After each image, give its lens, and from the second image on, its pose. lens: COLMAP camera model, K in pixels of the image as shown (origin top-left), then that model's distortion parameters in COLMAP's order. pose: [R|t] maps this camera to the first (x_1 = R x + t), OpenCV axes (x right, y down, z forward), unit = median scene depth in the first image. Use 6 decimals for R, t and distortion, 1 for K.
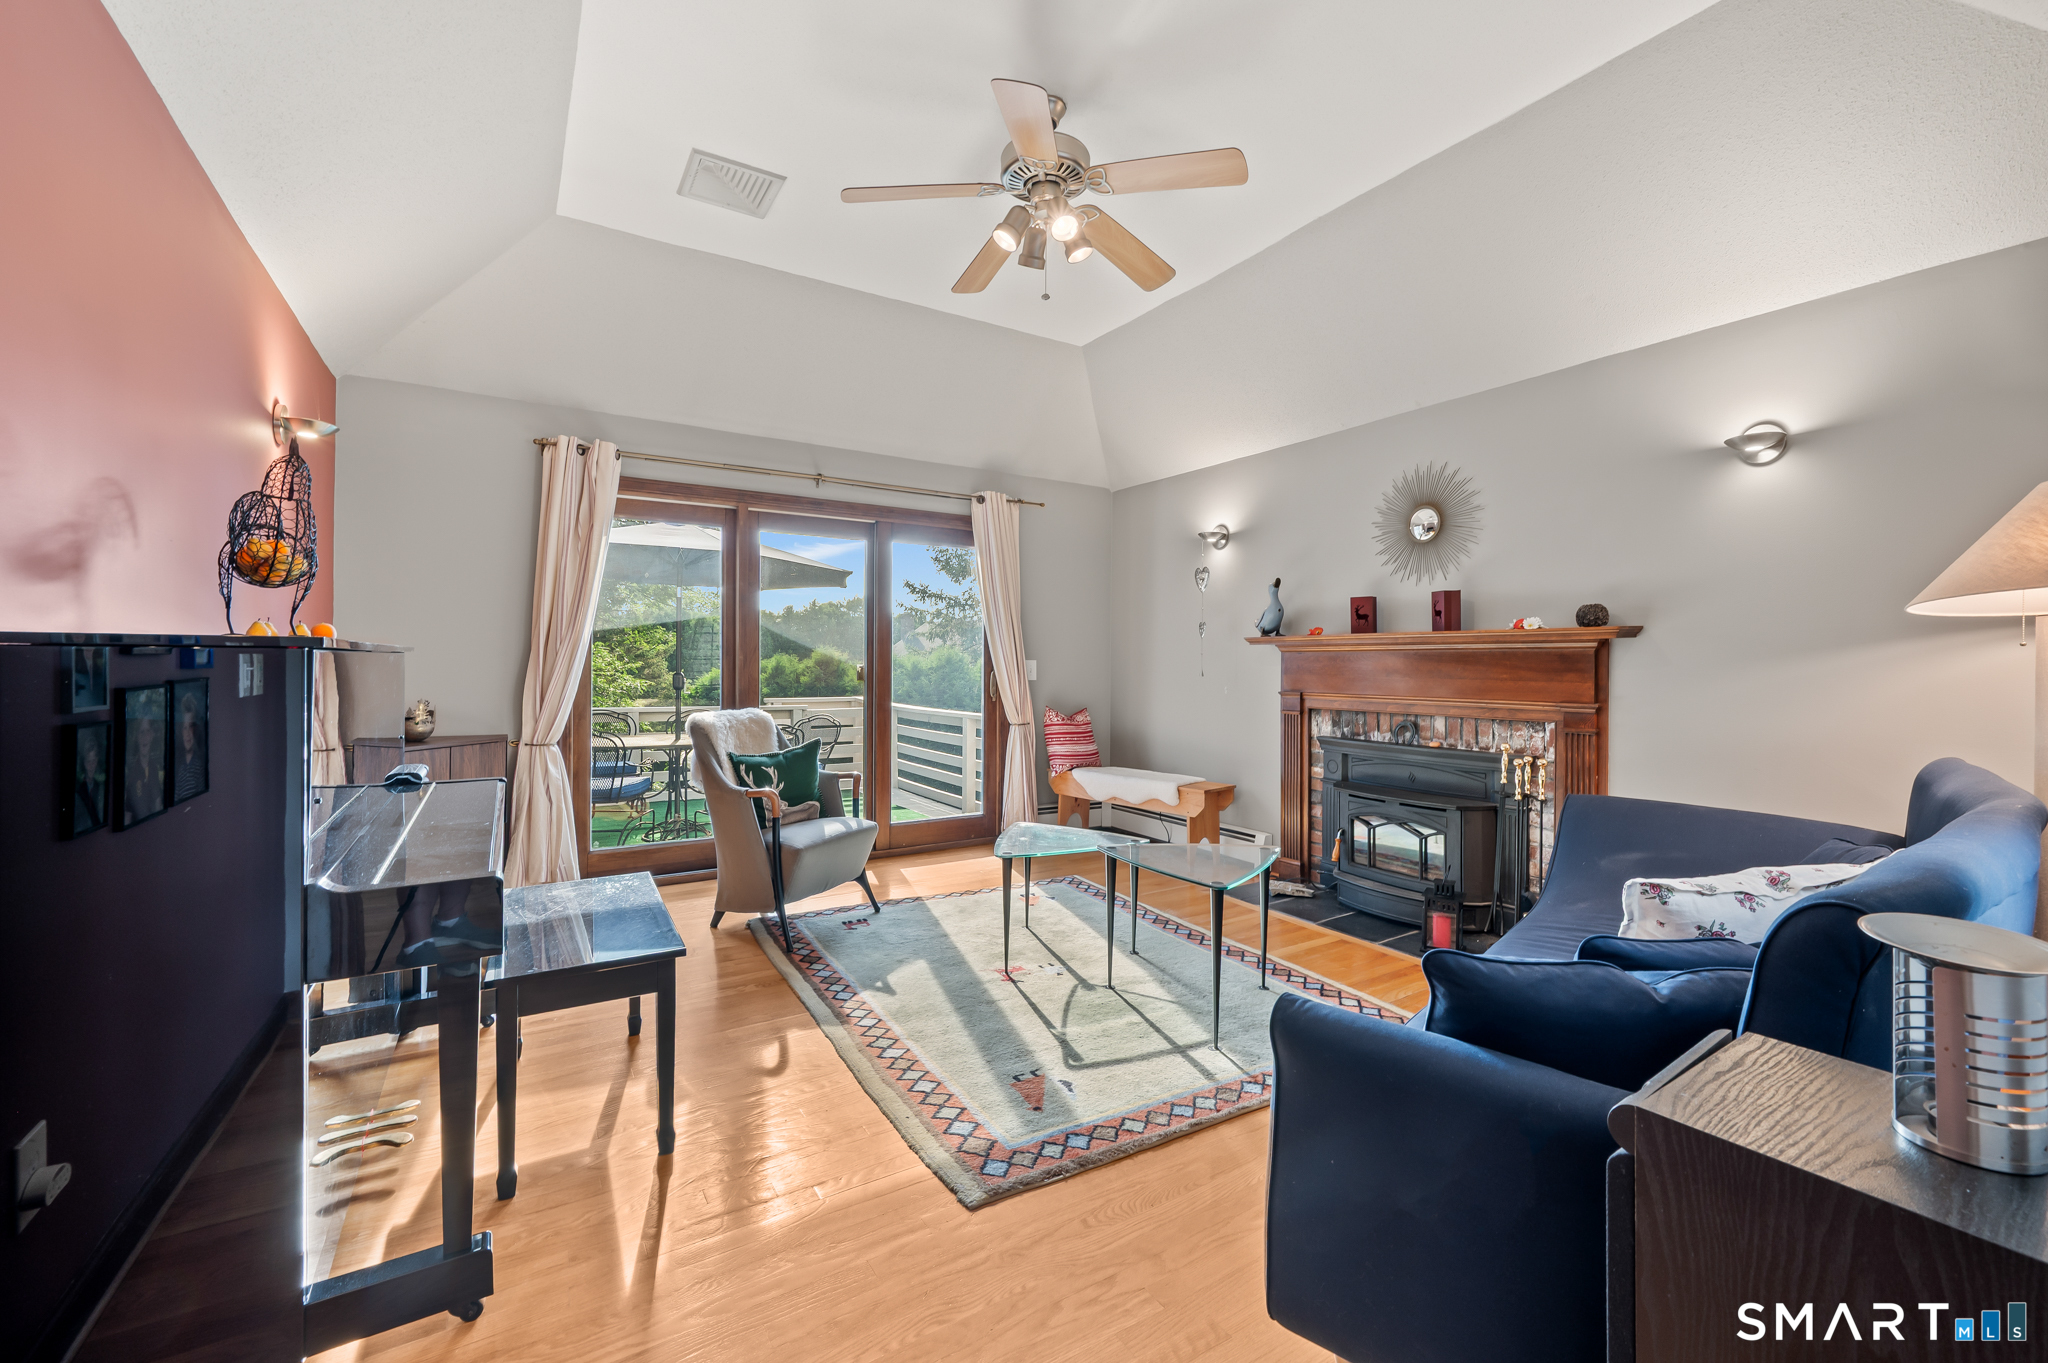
lens RADIAL K [[807.6, 0, 1023.7], [0, 807.6, 675.7], [0, 0, 1]] dist [-0.003909, 0.001537]
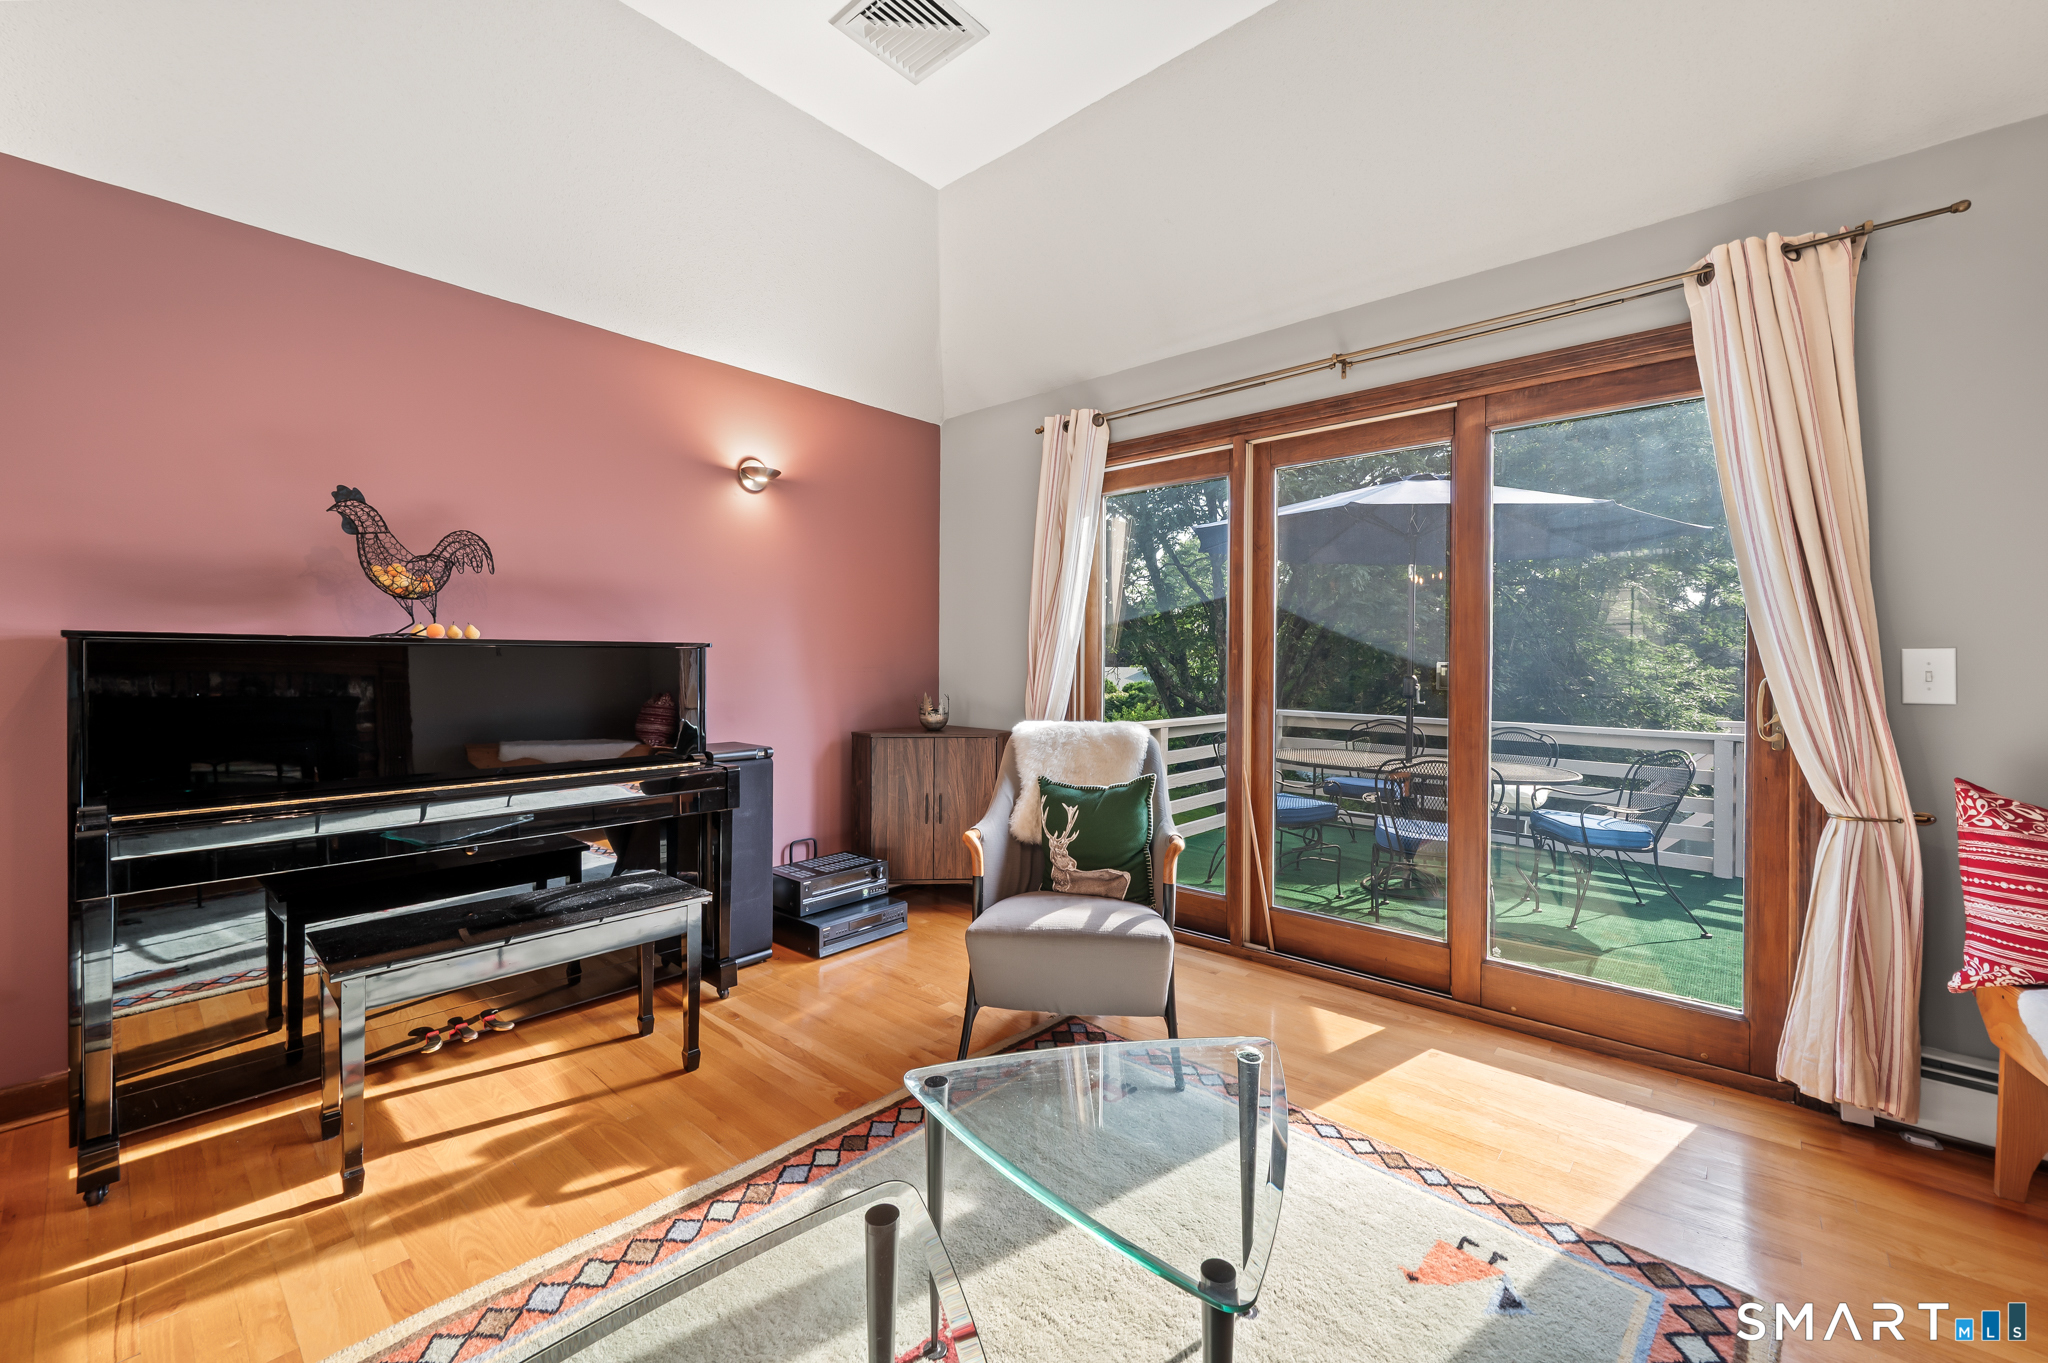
lens RADIAL K [[807.6, 0, 1025.4], [0, 807.6, 669.8], [0, 0, 1]] dist [-0.003909, 0.001537]
pose [[0.315660, 0.002203, -0.948870, 0.260196], [-0.019000, 0.999811, -0.004000, -0.000529], [0.948682, 0.019292, 0.315643, 0.575304]]
